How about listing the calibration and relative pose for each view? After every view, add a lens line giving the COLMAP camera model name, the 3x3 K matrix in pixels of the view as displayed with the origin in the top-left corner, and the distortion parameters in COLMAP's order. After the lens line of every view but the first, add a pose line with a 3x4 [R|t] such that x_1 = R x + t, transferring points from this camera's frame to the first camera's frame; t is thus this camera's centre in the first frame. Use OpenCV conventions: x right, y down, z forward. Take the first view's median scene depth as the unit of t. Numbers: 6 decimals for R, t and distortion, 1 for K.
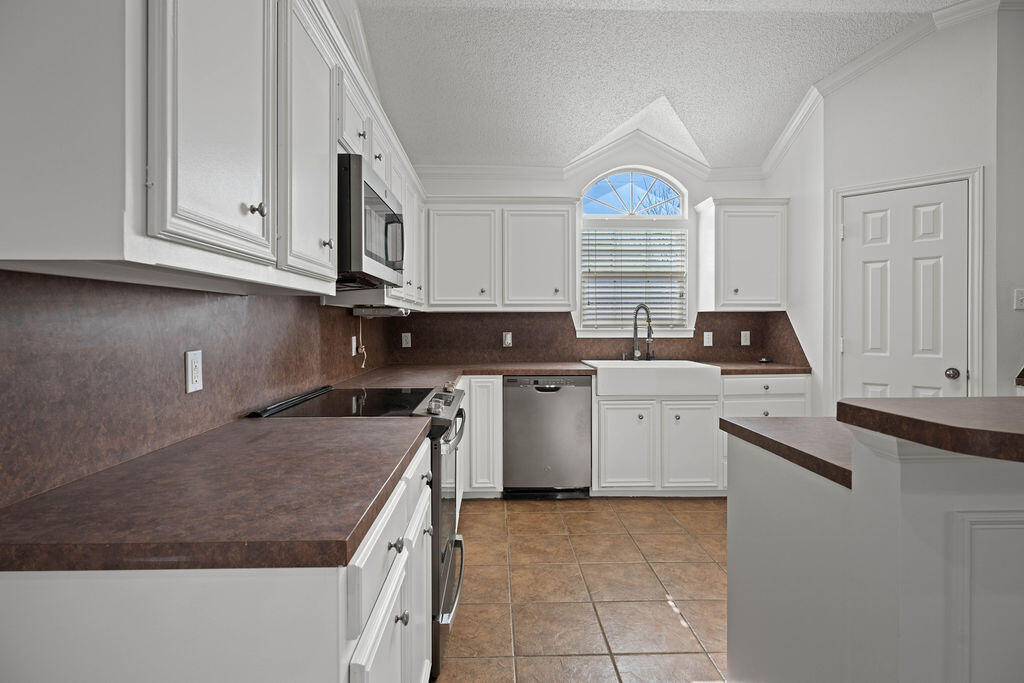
lens RADIAL K [[508.2, 0, 509.3], [0, 508.2, 326.2], [0, 0, 1]] dist [-0.000664, 0.000099]
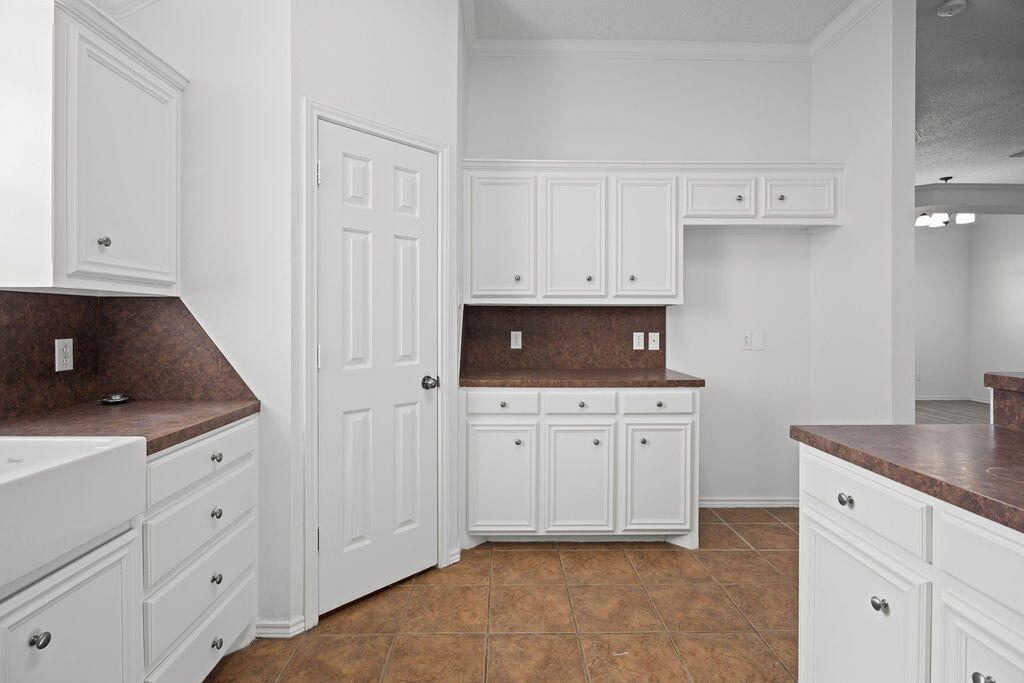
lens RADIAL K [[508.2, 0, 509.3], [0, 508.2, 326.2], [0, 0, 1]] dist [-0.000664, 0.000099]
pose [[0.015164, -0.008746, 0.999847, 0.036999], [0.002642, 0.999959, 0.008706, -0.004440], [-0.999882, 0.002510, 0.015186, 0.704933]]
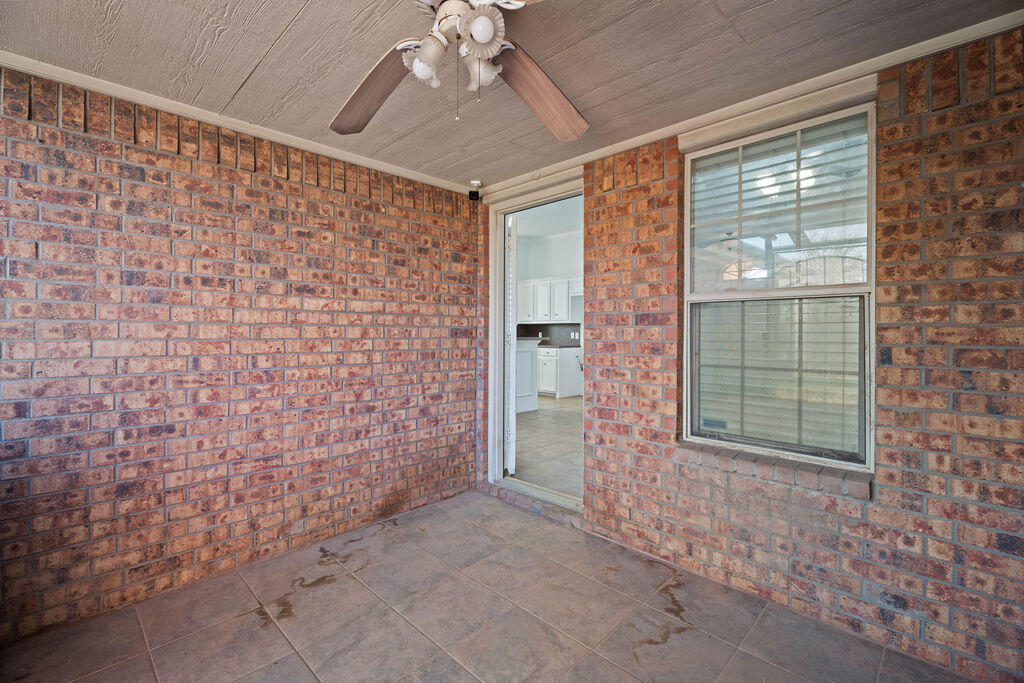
lens RADIAL K [[457.6, 0, 516.0], [0, 457.6, 319.0], [0, 0, 1]] dist [0.002225, 0.000243]
pose [[0.722973, 0.020520, 0.690571, -0.886728], [0.001472, 0.999511, -0.031241, 0.019944], [-0.690874, 0.023603, 0.722589, -1.042536]]
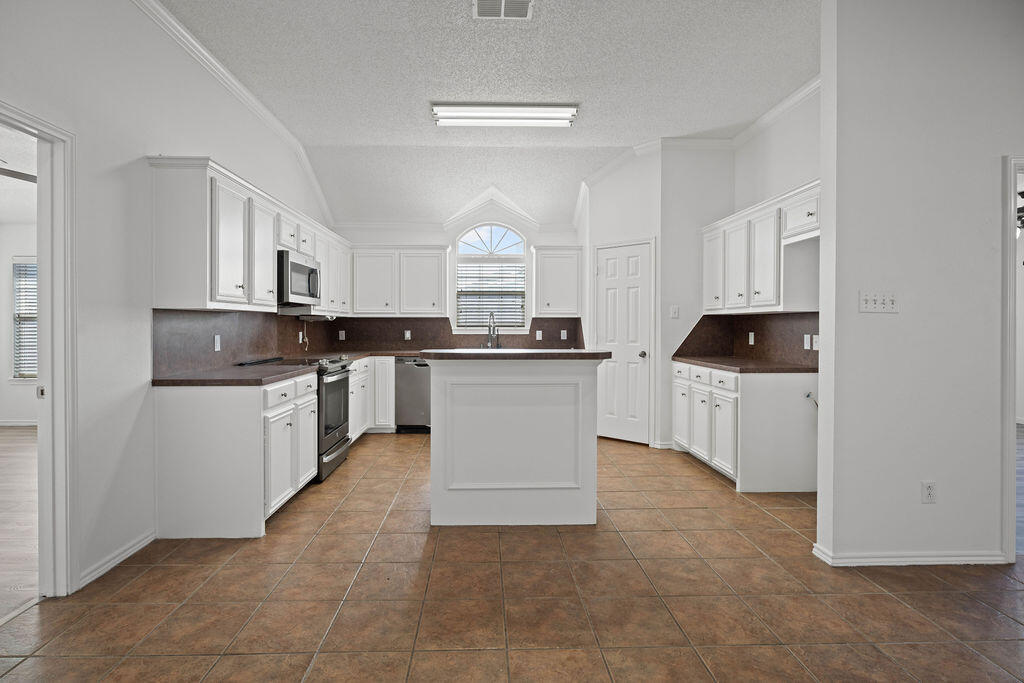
lens RADIAL K [[500.1, 0, 496.9], [0, 500.1, 327.3], [0, 0, 1]] dist [-0.000819, -0.000023]
pose [[0.999992, 0.002746, -0.003053, 0.309788], [-0.002747, 0.999996, -0.000249, 0.002396], [0.003052, 0.000258, 0.999995, -0.589738]]
